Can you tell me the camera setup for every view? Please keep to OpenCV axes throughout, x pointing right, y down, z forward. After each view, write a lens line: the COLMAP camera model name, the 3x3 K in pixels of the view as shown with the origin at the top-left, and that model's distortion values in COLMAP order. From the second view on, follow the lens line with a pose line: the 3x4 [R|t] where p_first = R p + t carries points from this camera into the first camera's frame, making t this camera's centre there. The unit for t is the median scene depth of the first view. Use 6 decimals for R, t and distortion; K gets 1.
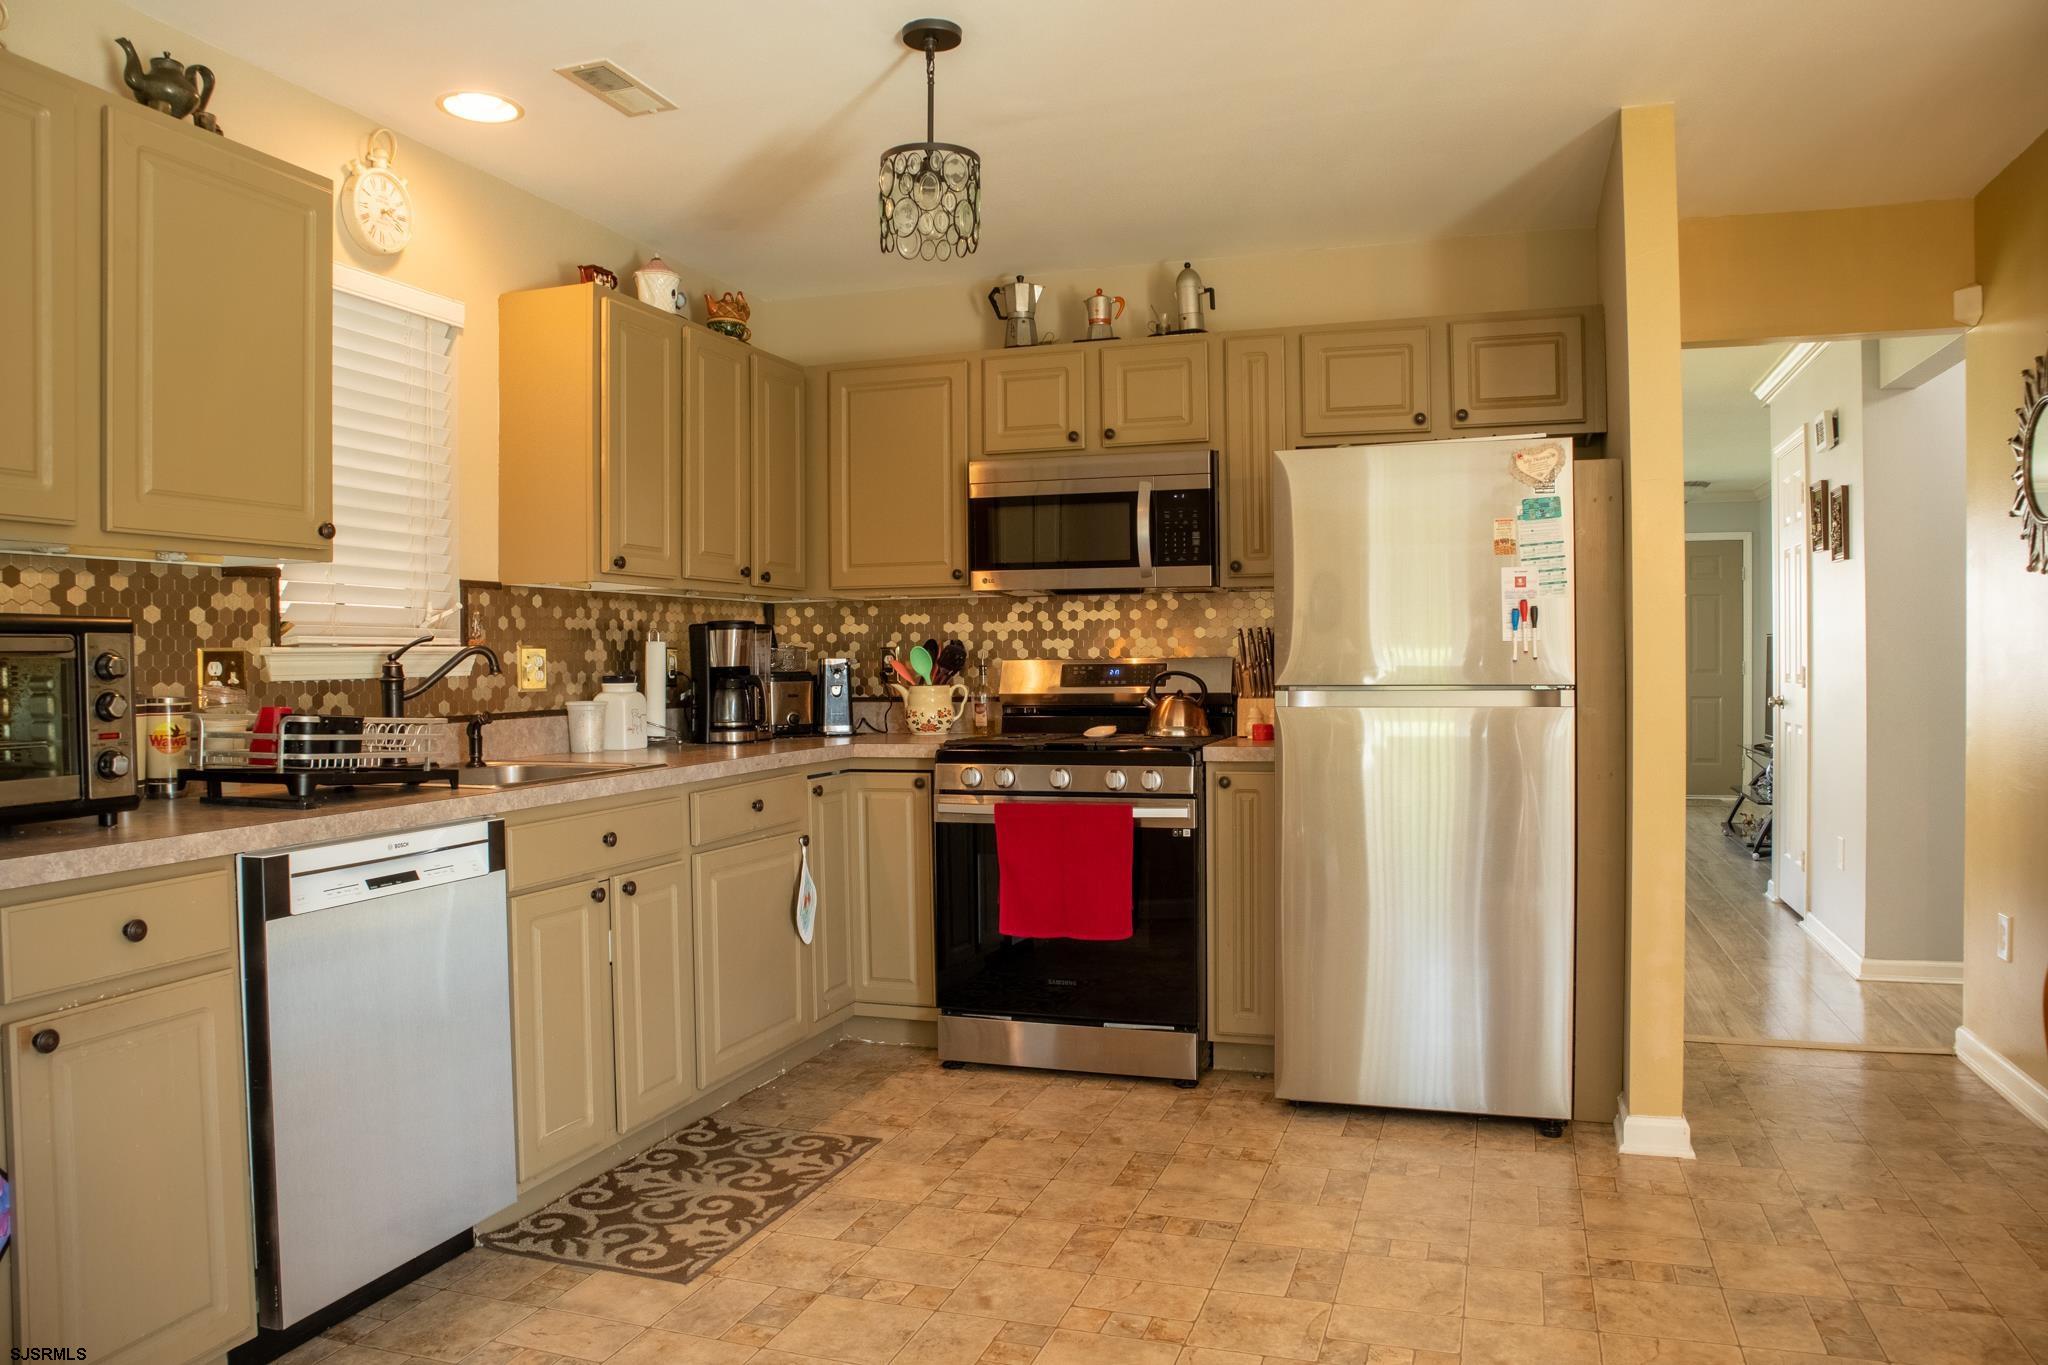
lens RADIAL K [[1431.3, 0, 1032.7], [0, 1431.3, 683.2], [0, 0, 1]] dist [-0.113827, 0.050770]
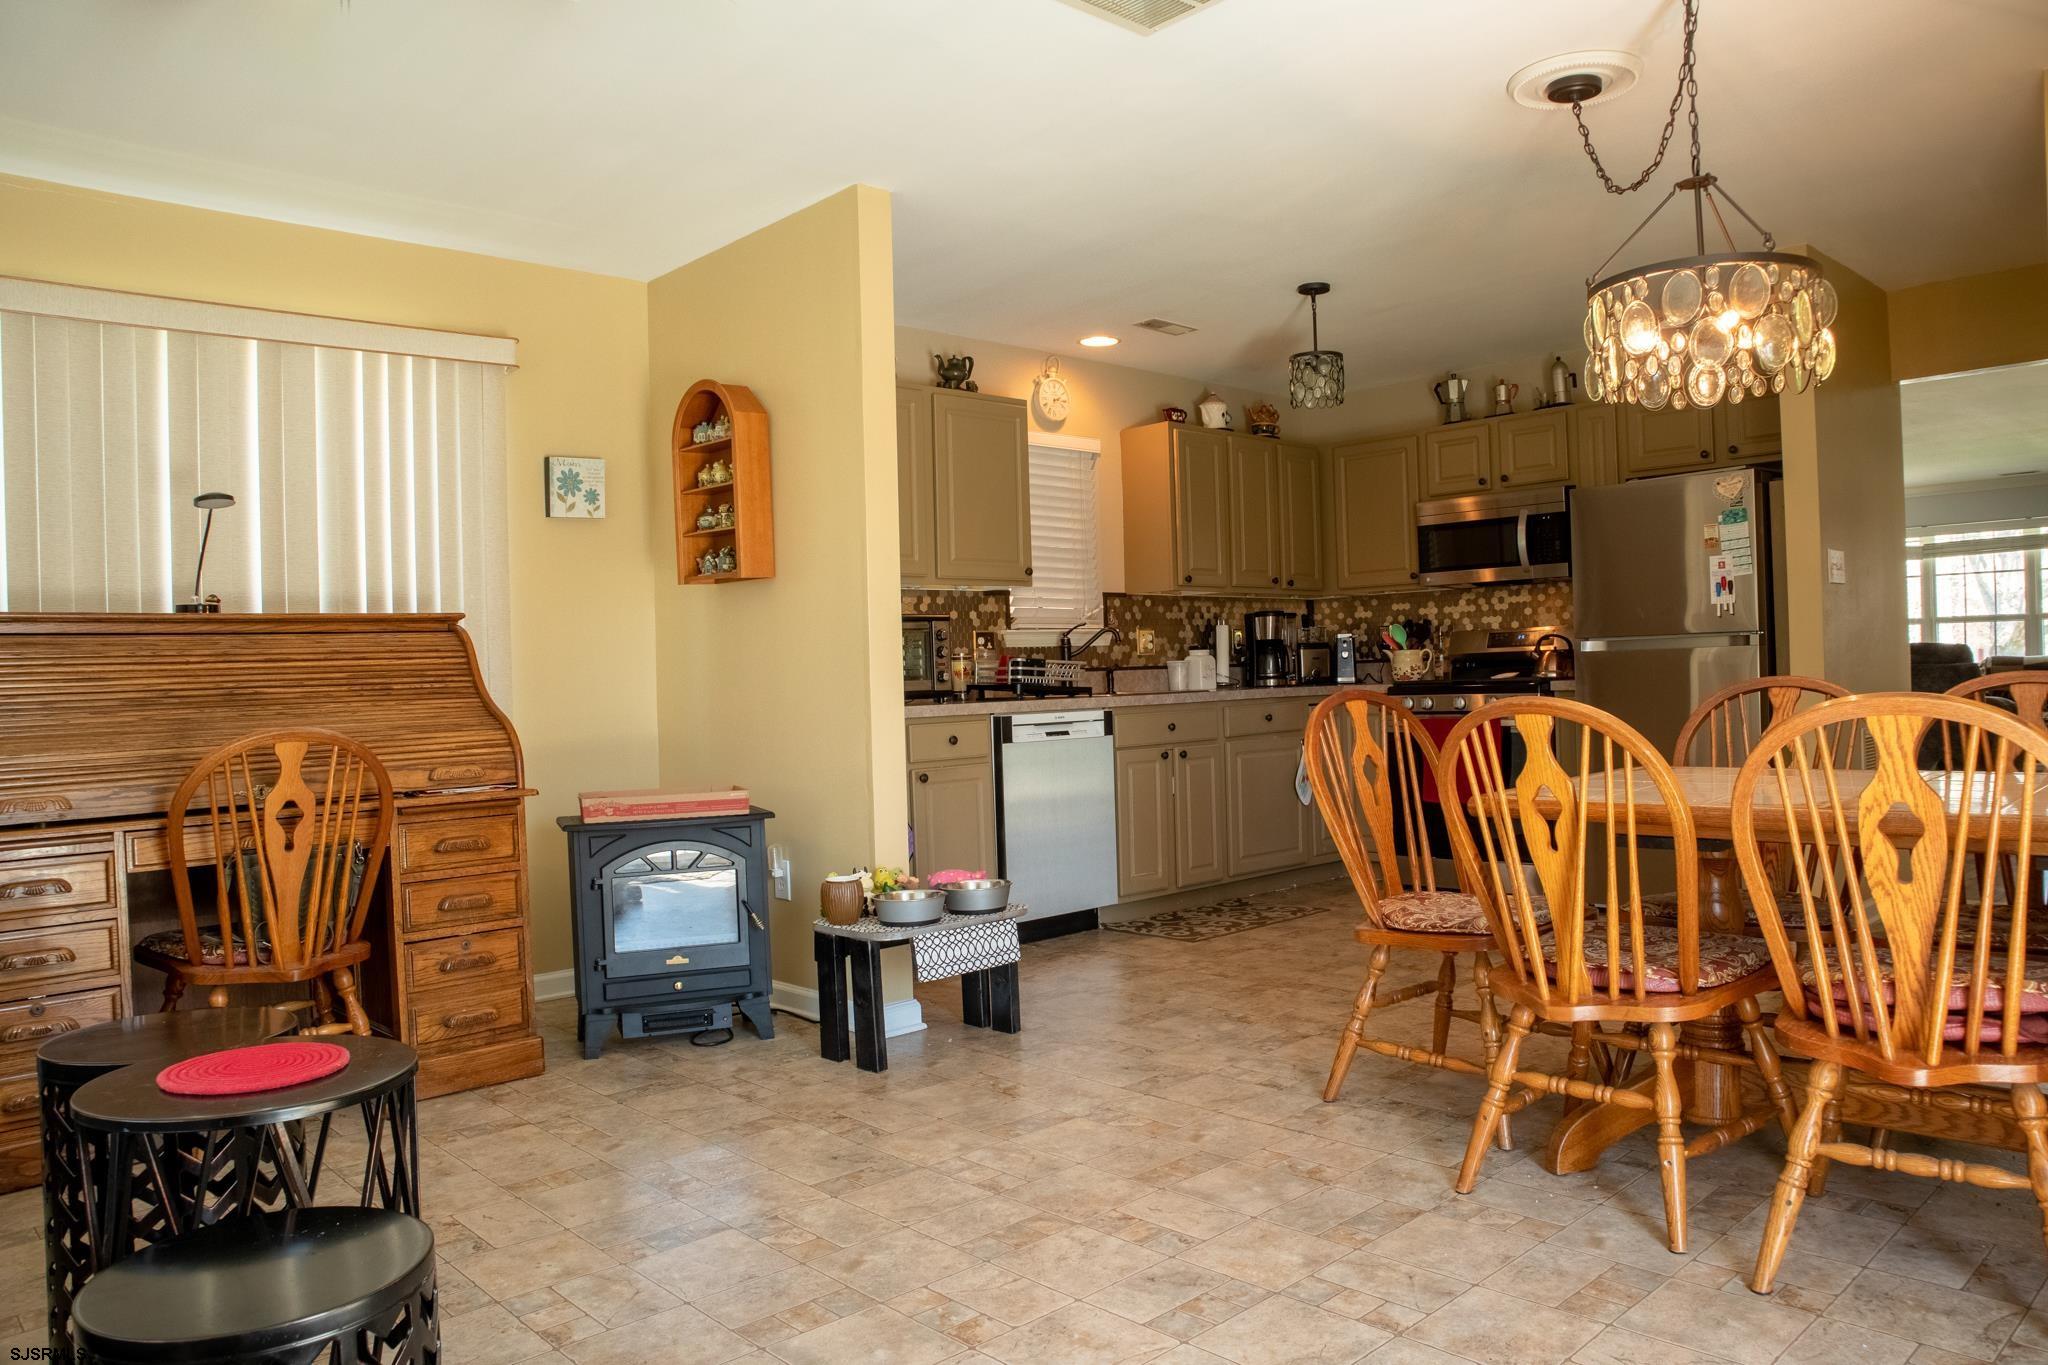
lens RADIAL K [[1431.3, 0, 1024.9], [0, 1431.3, 689.1], [0, 0, 1]] dist [-0.113827, 0.050770]
pose [[0.876959, -0.013326, -0.480380, 0.378152], [0.013918, 0.999900, -0.002329, 0.052255], [0.480363, -0.004644, 0.877057, -0.648561]]
